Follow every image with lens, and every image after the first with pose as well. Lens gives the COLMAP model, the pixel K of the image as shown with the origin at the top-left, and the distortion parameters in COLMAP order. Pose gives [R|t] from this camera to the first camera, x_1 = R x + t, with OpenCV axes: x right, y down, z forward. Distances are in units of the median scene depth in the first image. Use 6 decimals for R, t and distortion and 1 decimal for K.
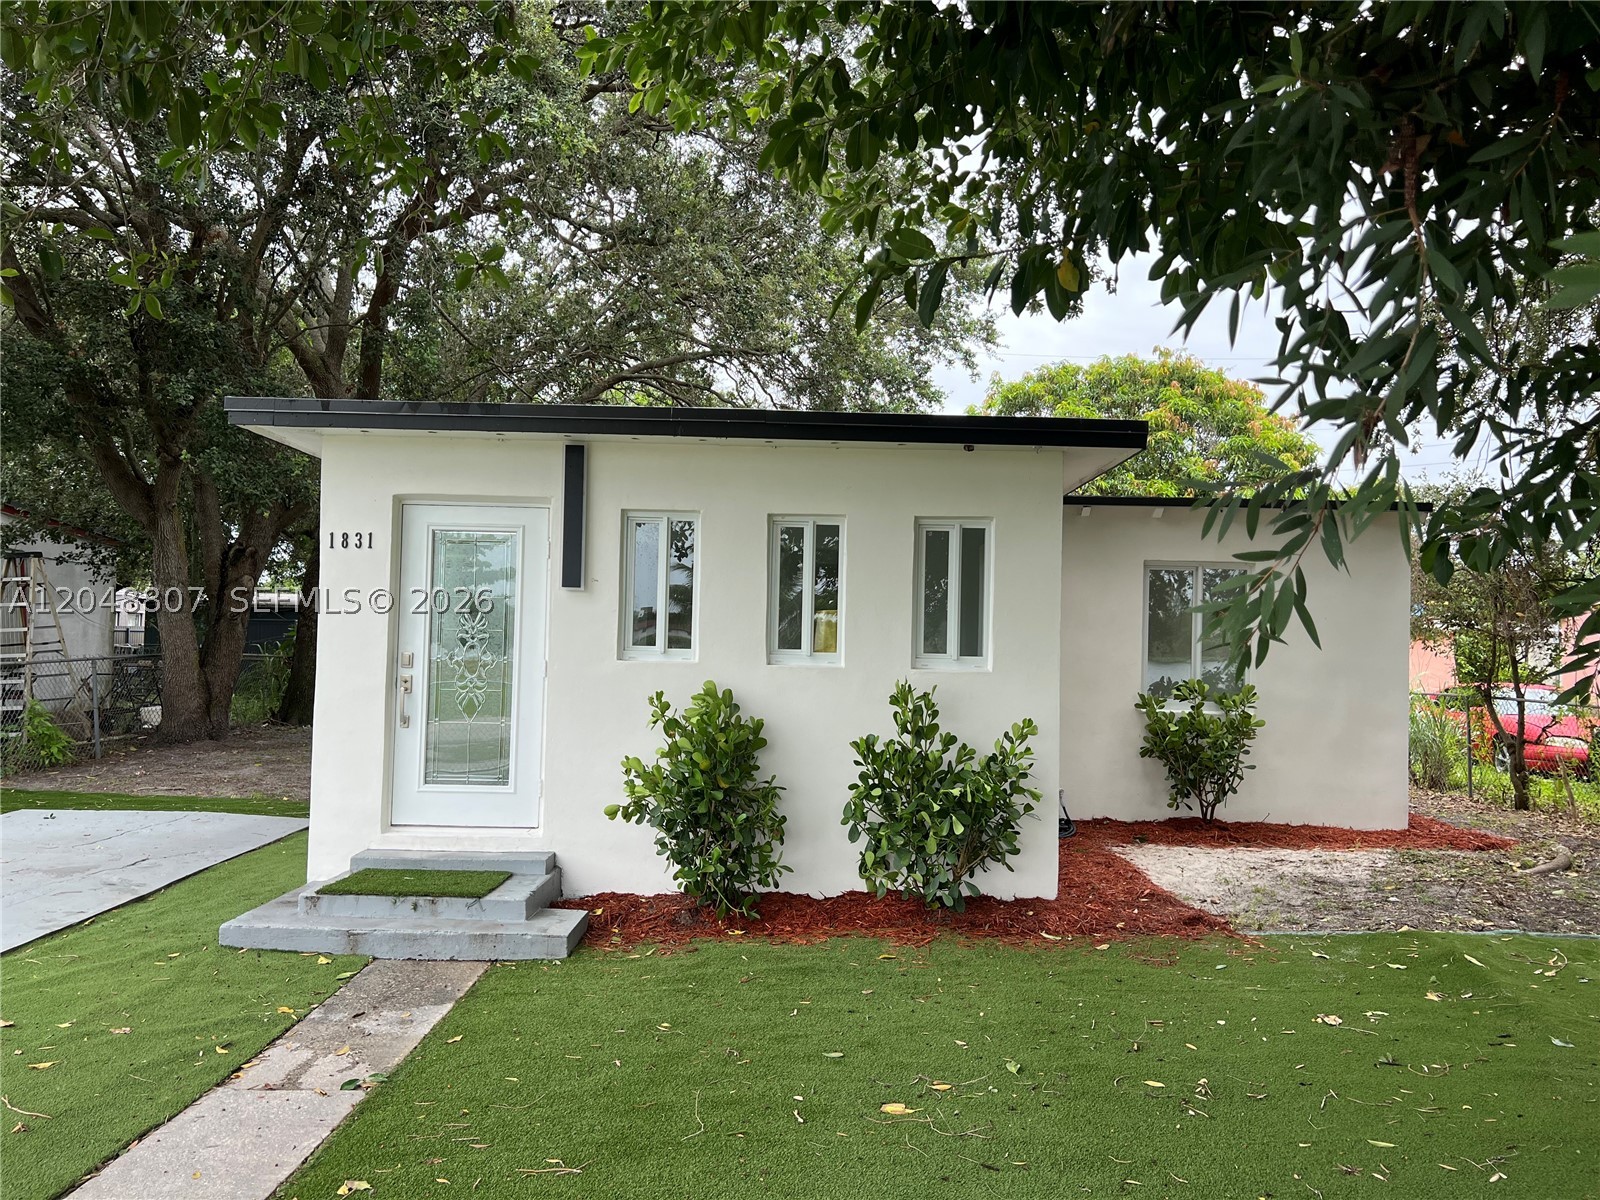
lens RADIAL K [[1202.0, 0, 798.8], [0, 1202.0, 600.3], [0, 0, 1]] dist [0.049812, -0.023859]
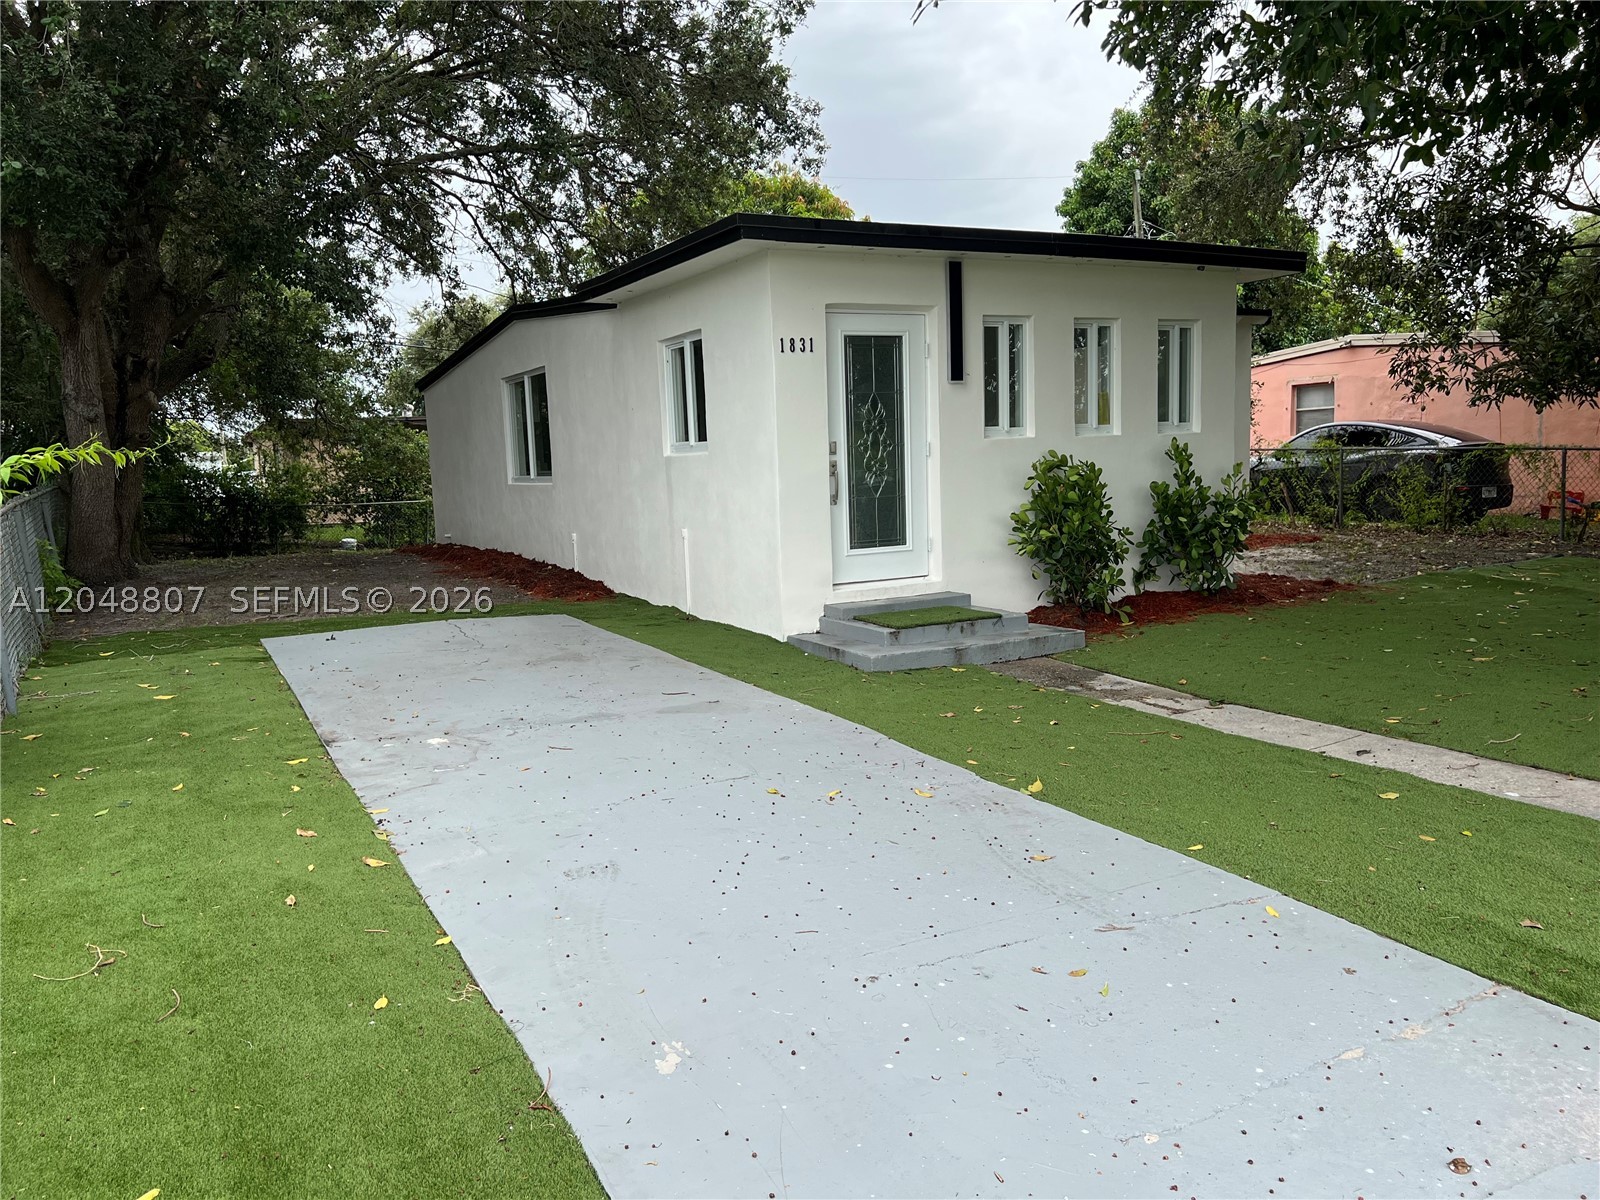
lens RADIAL K [[1202.0, 0, 792.1], [0, 1202.0, 613.4], [0, 0, 1]] dist [0.049812, -0.023859]
pose [[0.879339, -0.115502, 0.461976, -0.947705], [0.037137, 0.983817, 0.175284, 0.000976], [-0.474746, -0.136977, 0.869399, -0.036343]]
